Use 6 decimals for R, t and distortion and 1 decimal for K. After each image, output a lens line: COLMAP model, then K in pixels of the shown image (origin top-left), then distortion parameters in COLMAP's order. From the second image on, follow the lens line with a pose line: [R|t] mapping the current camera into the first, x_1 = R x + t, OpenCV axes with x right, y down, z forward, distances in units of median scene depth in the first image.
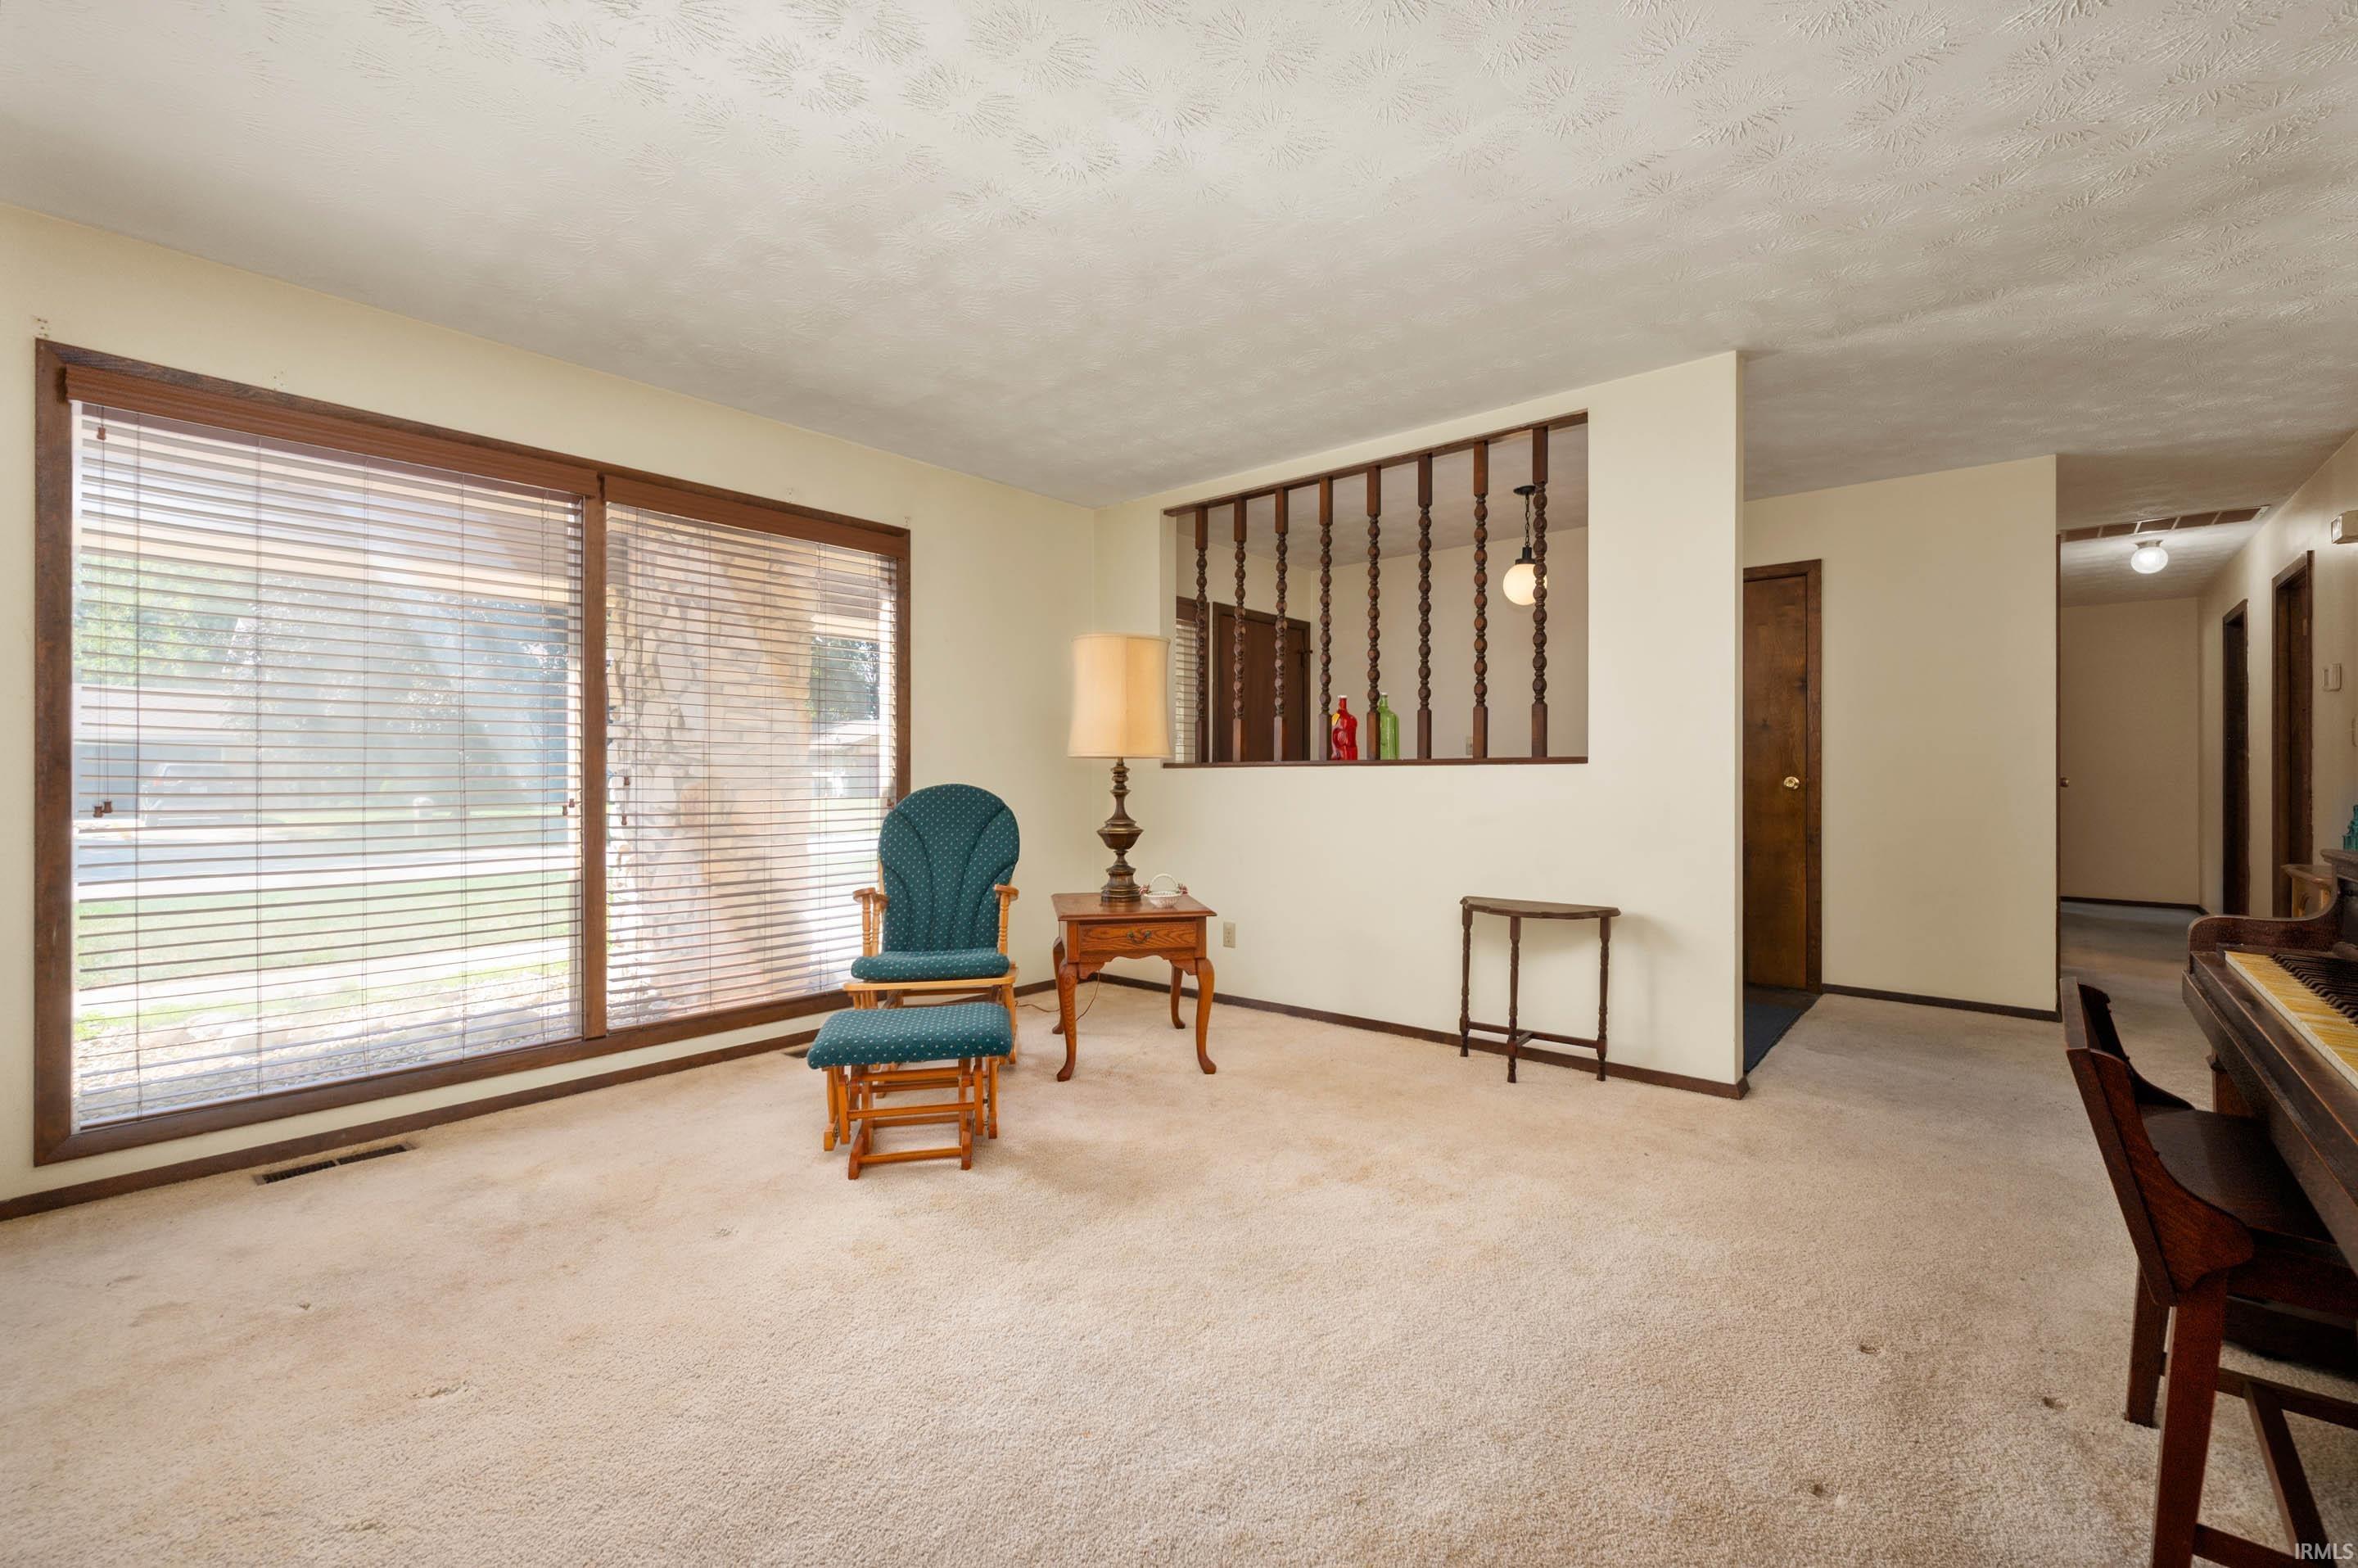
lens RADIAL K [[995.1, 0, 1219.6], [0, 995.1, 769.3], [0, 0, 1]] dist [-0.001162, -0.000355]
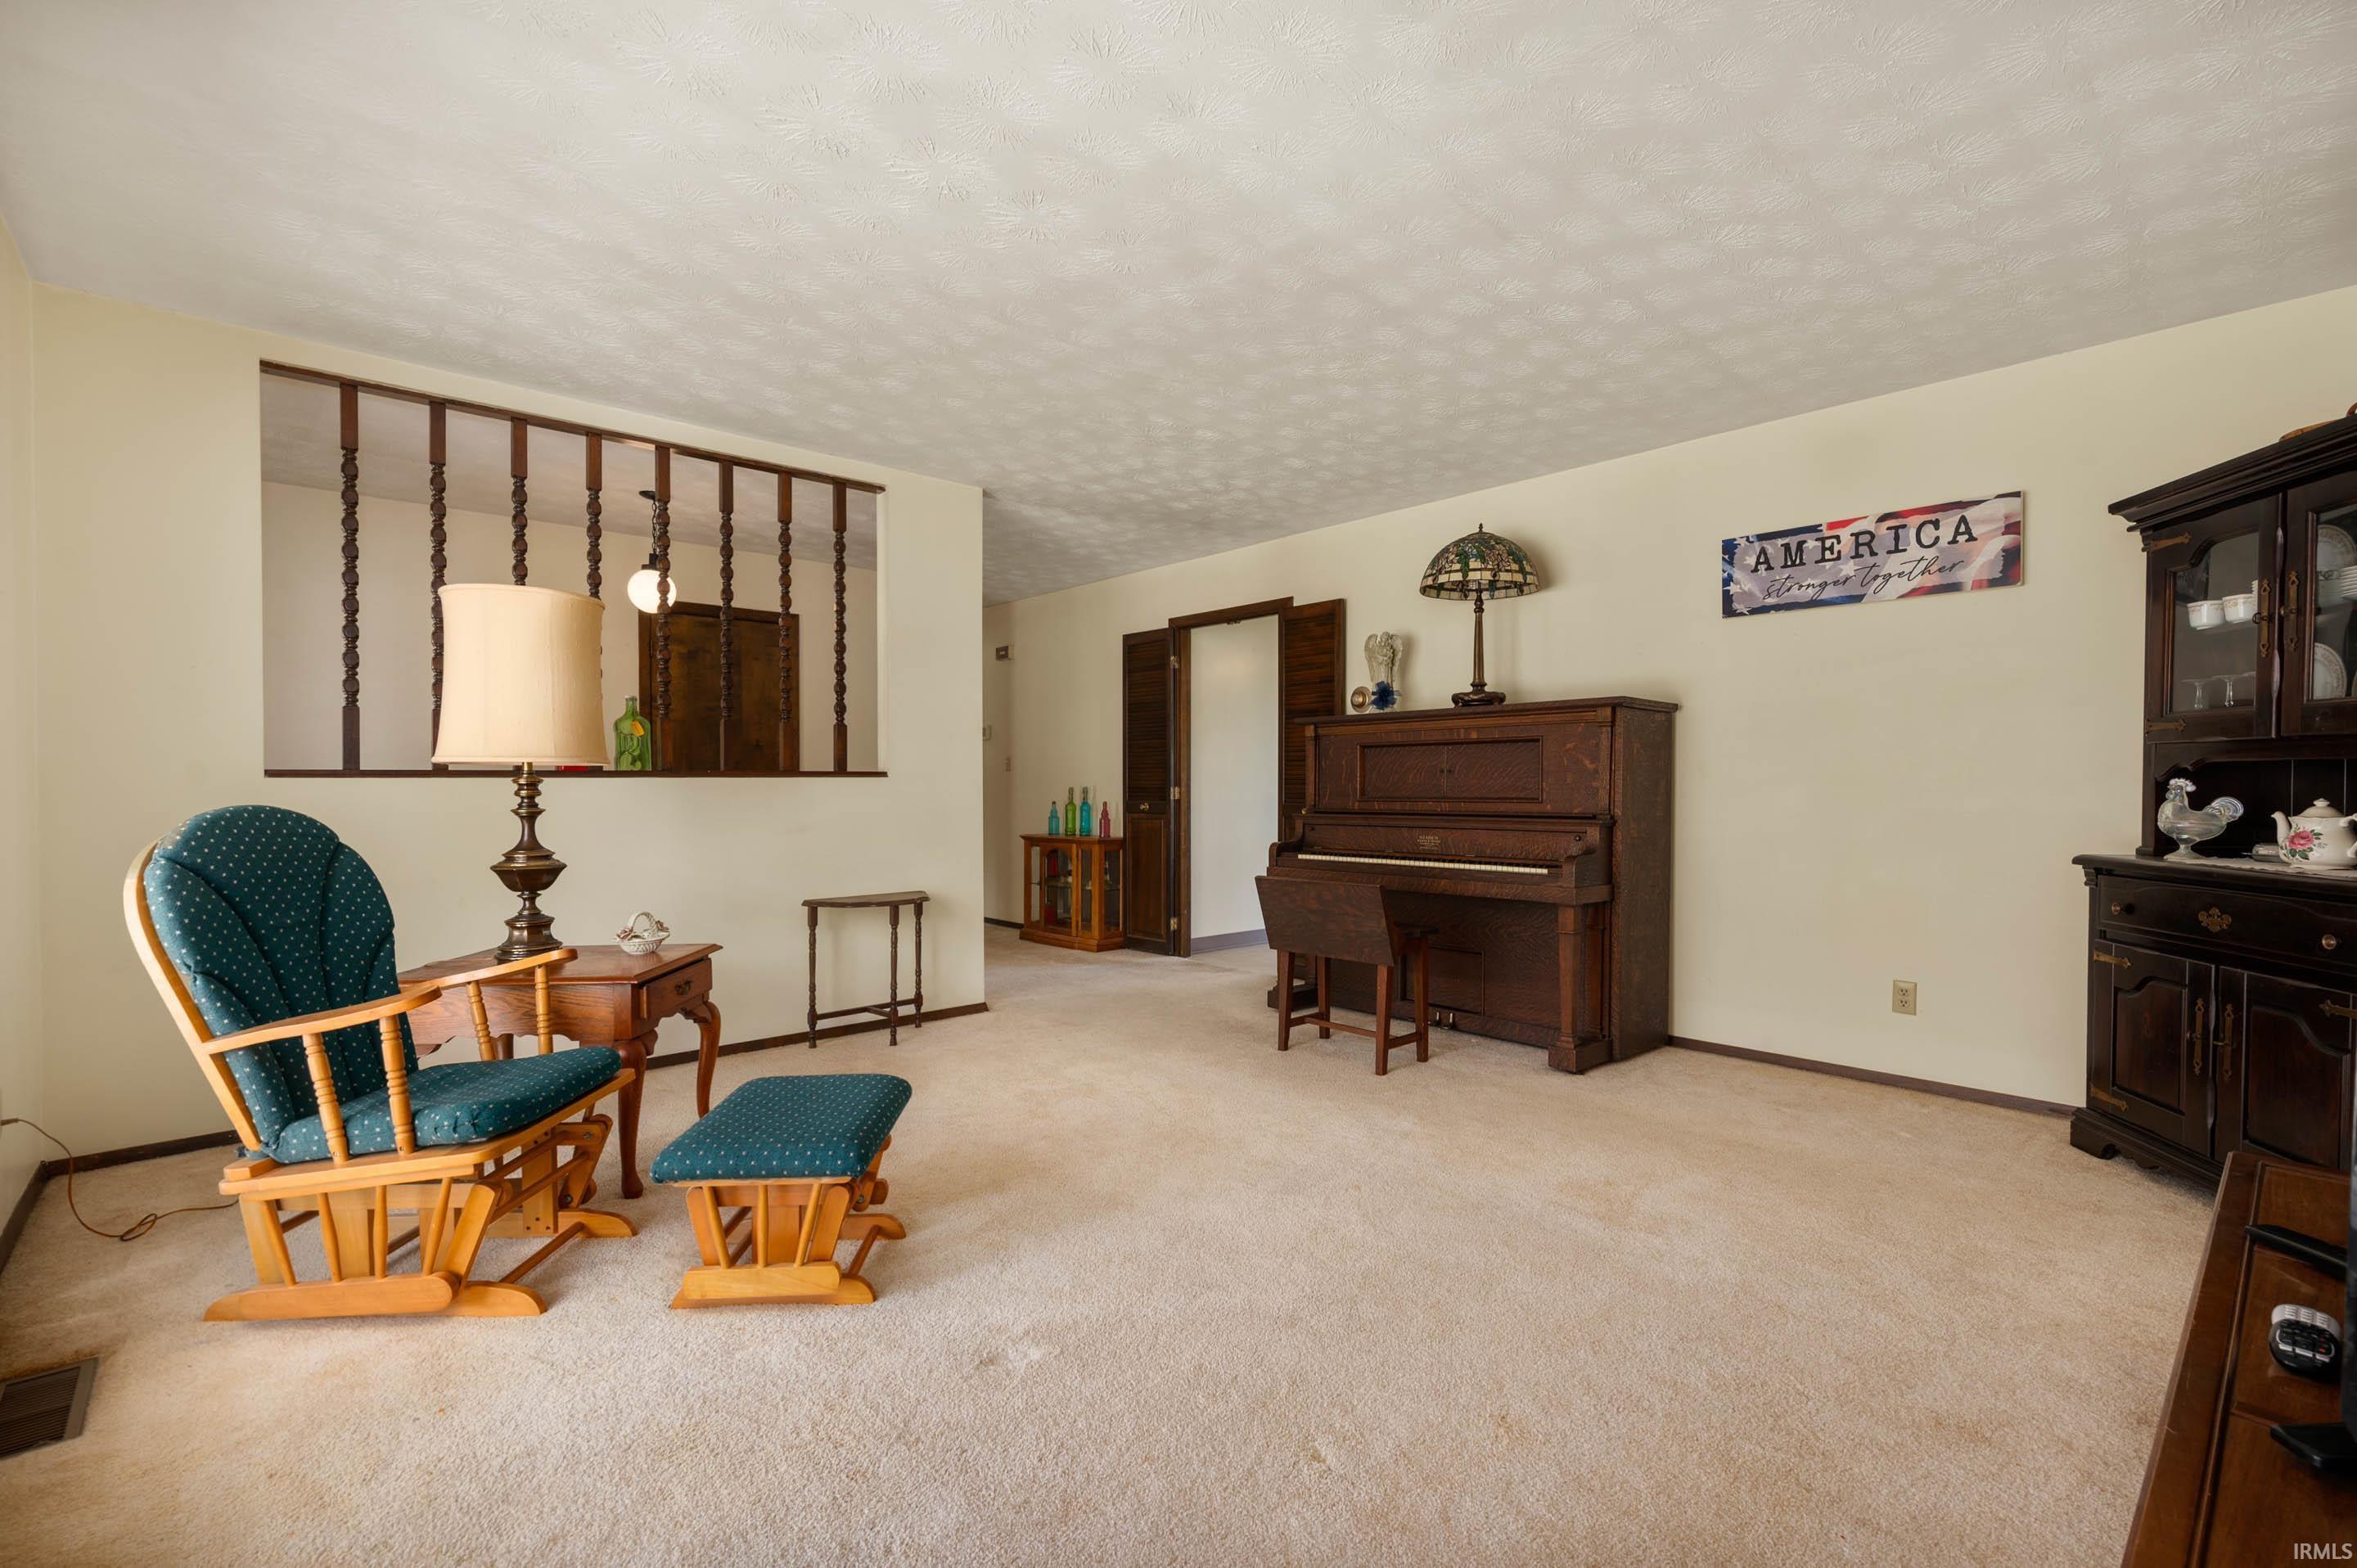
lens RADIAL K [[997.5, 0, 1183.8], [0, 997.5, 798.0], [0, 0, 1]] dist [-0.000895, -0.000163]
pose [[0.156872, -0.011690, 0.987550, -0.737773], [0.001868, 0.999932, 0.011540, 0.005942], [-0.987617, 0.000035, 0.156883, 0.426589]]
